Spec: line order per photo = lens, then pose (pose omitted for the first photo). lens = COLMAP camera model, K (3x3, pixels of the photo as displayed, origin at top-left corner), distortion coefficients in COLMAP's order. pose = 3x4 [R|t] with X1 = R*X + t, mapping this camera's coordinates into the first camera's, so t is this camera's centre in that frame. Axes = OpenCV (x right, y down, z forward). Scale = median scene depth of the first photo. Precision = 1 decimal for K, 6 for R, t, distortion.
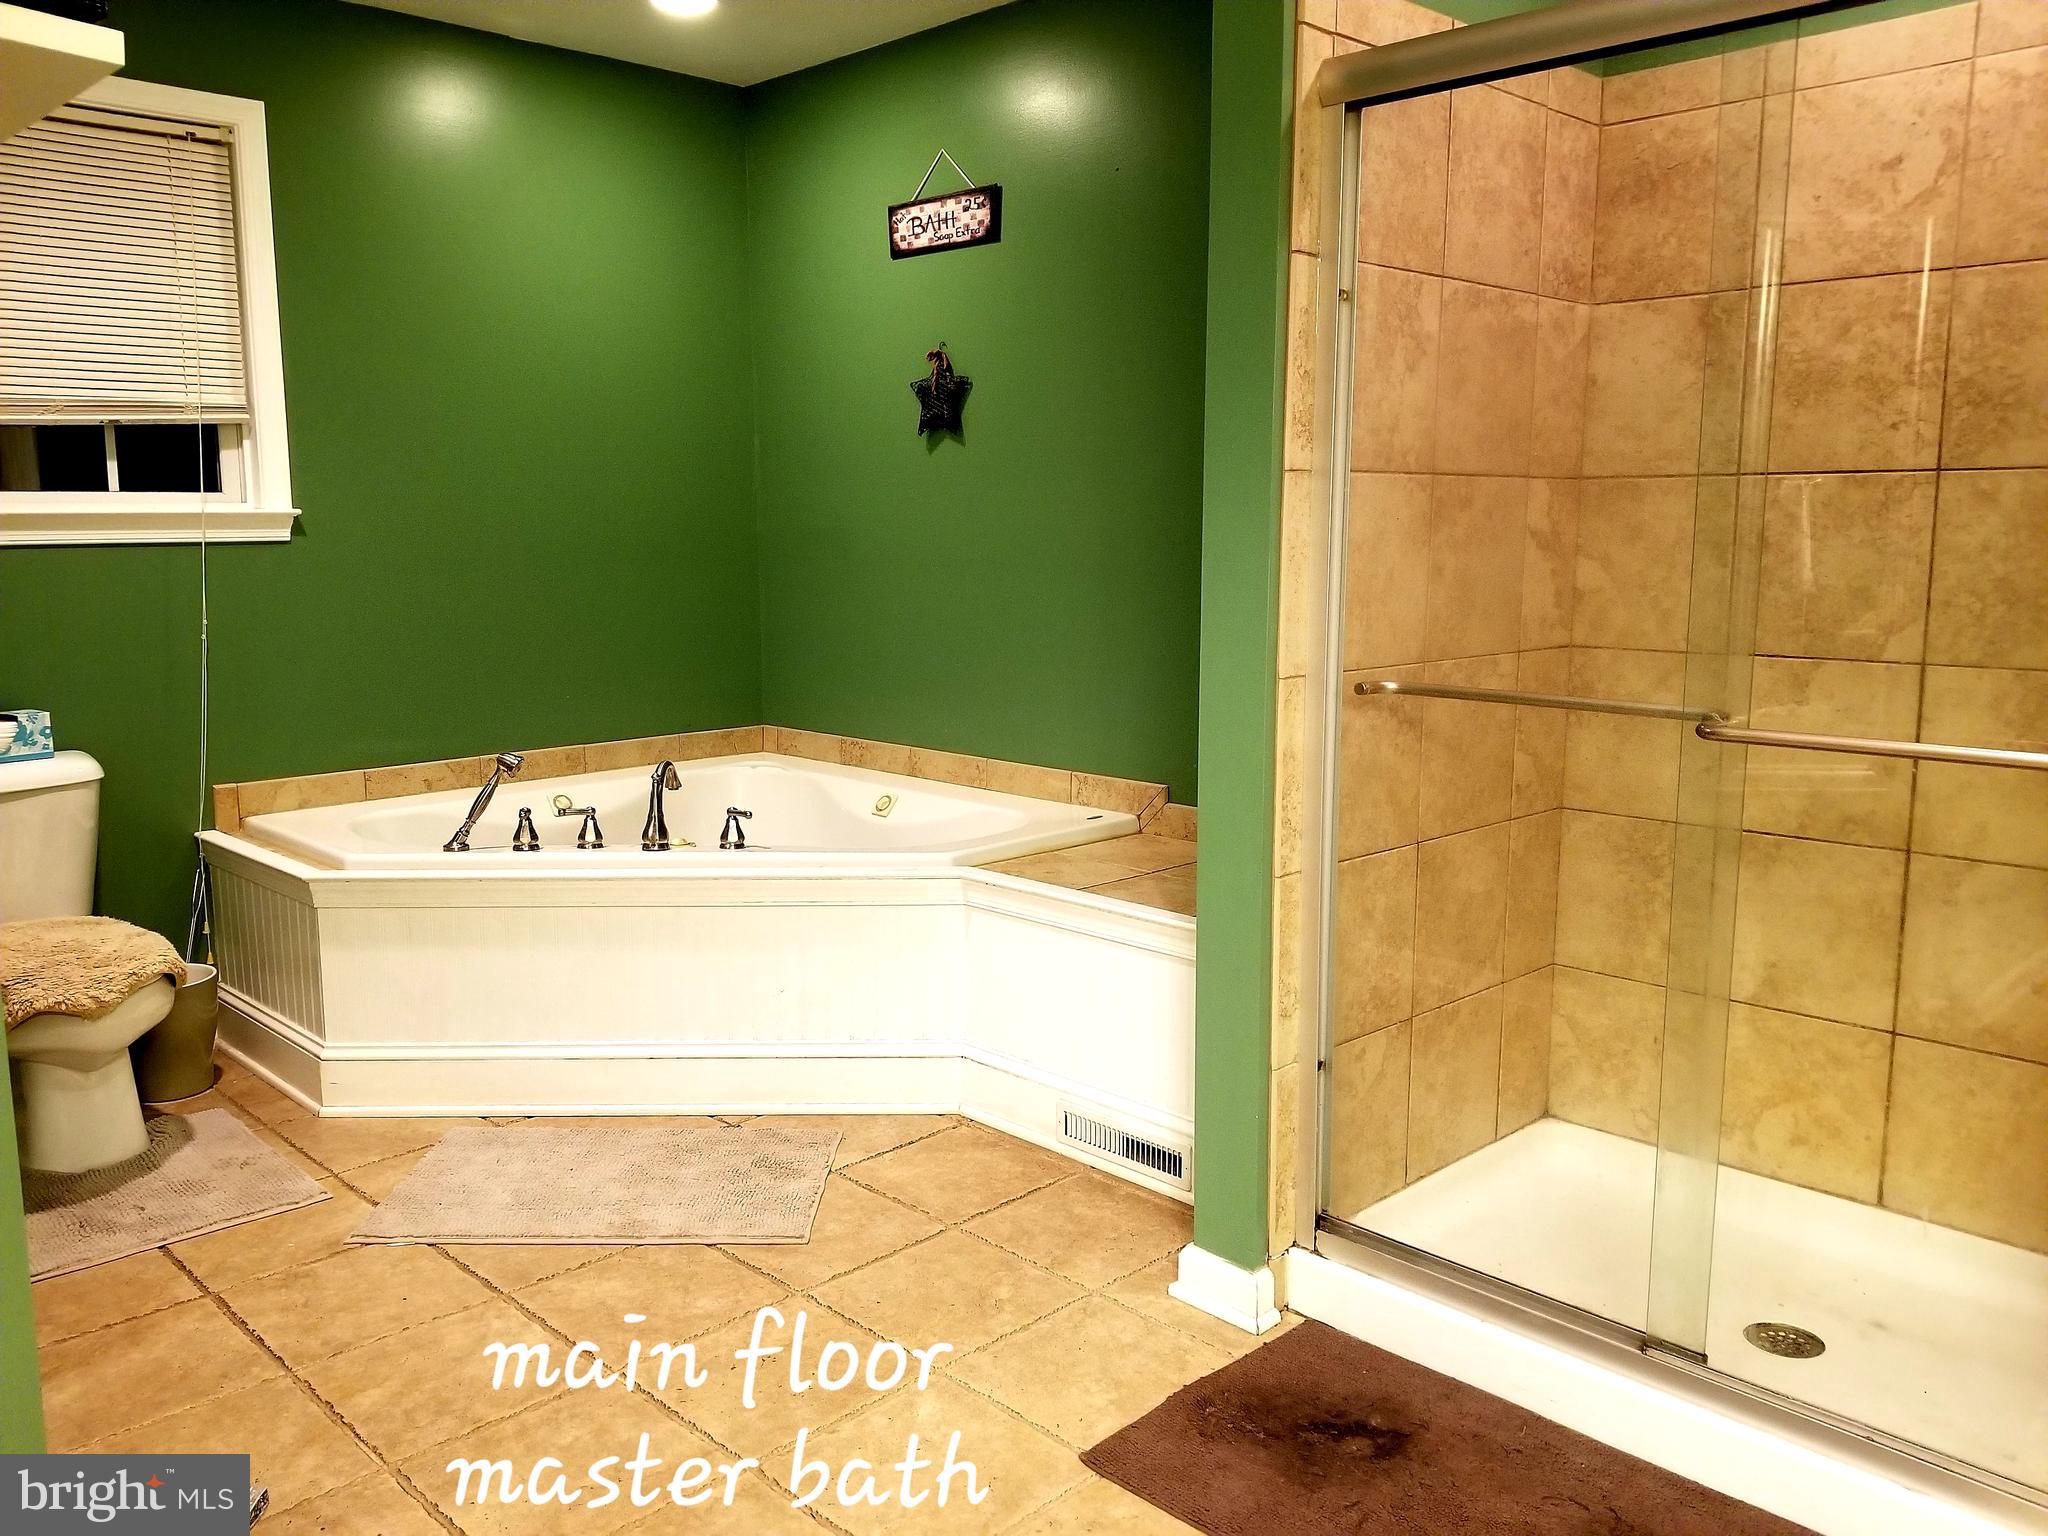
lens RADIAL K [[1607.6, 0, 1023.4], [0, 1607.6, 771.7], [0, 0, 1]] dist [0.001834, -0.008411]
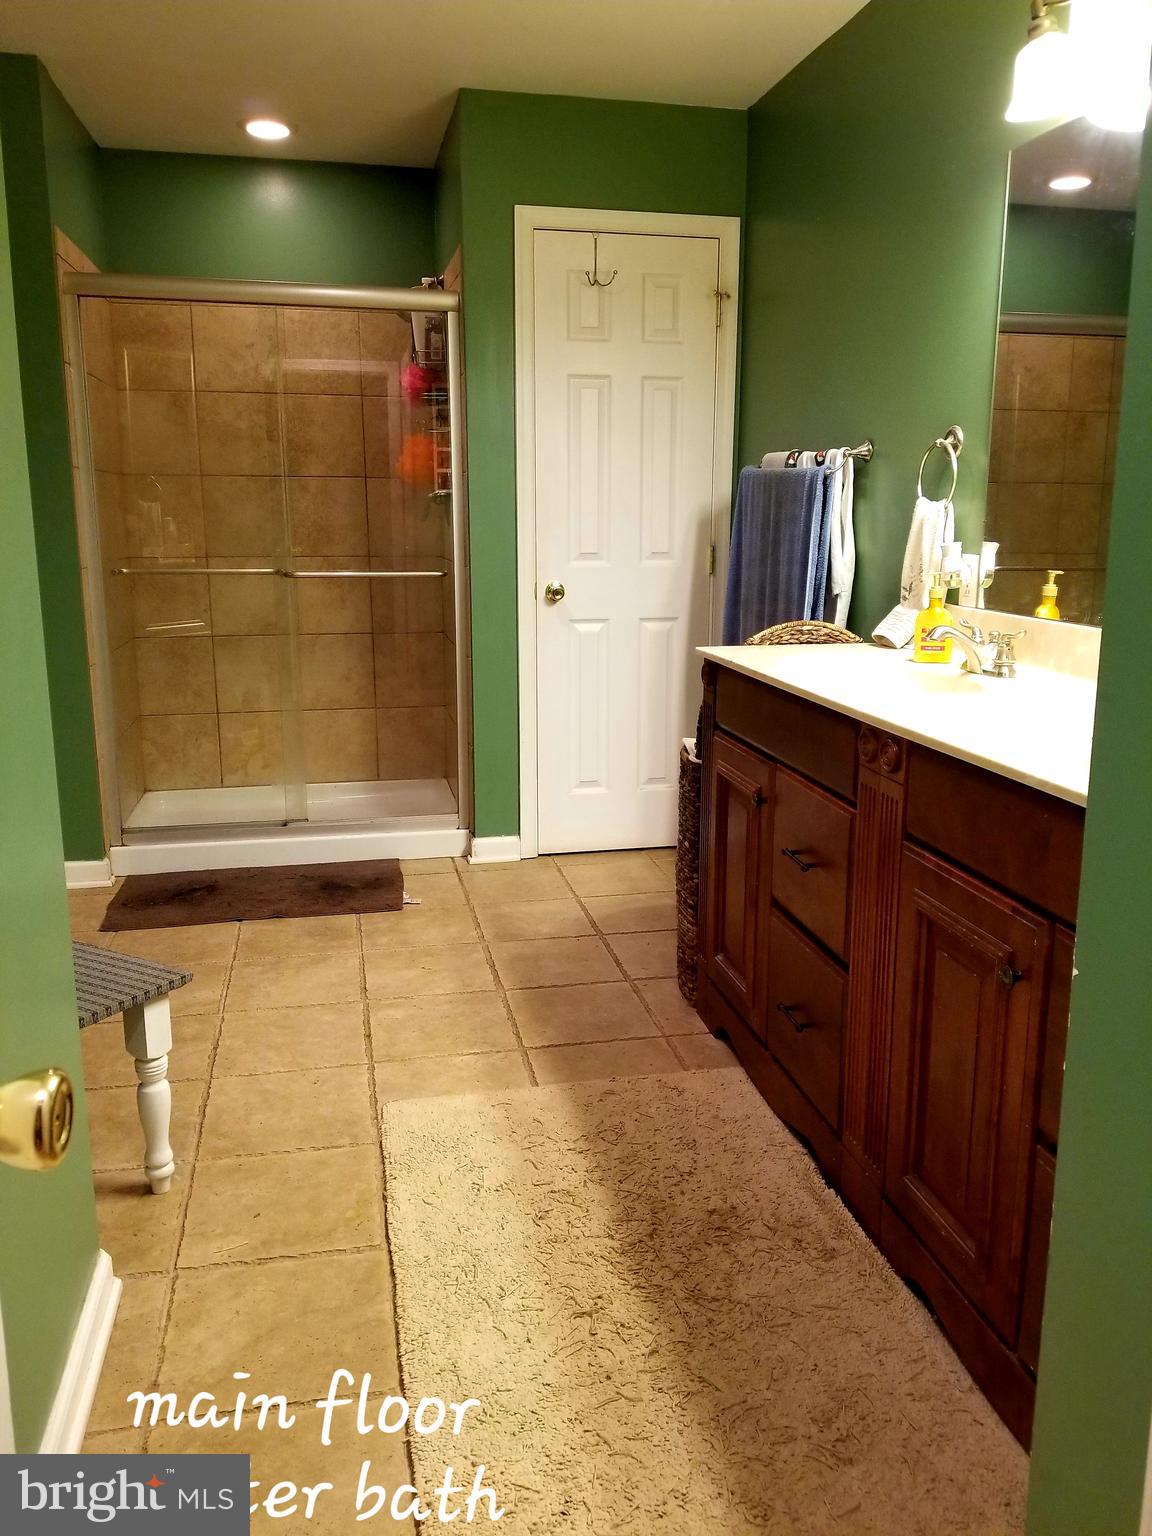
lens RADIAL K [[1205.7, 0, 579.2], [0, 1205.7, 758.0], [0, 0, 1]] dist [0.001834, -0.008411]
pose [[0.538402, -0.165248, 0.826327, -0.757201], [0.124775, 0.985409, 0.115762, 0.076420], [-0.833399, 0.040779, 0.551165, -0.360264]]
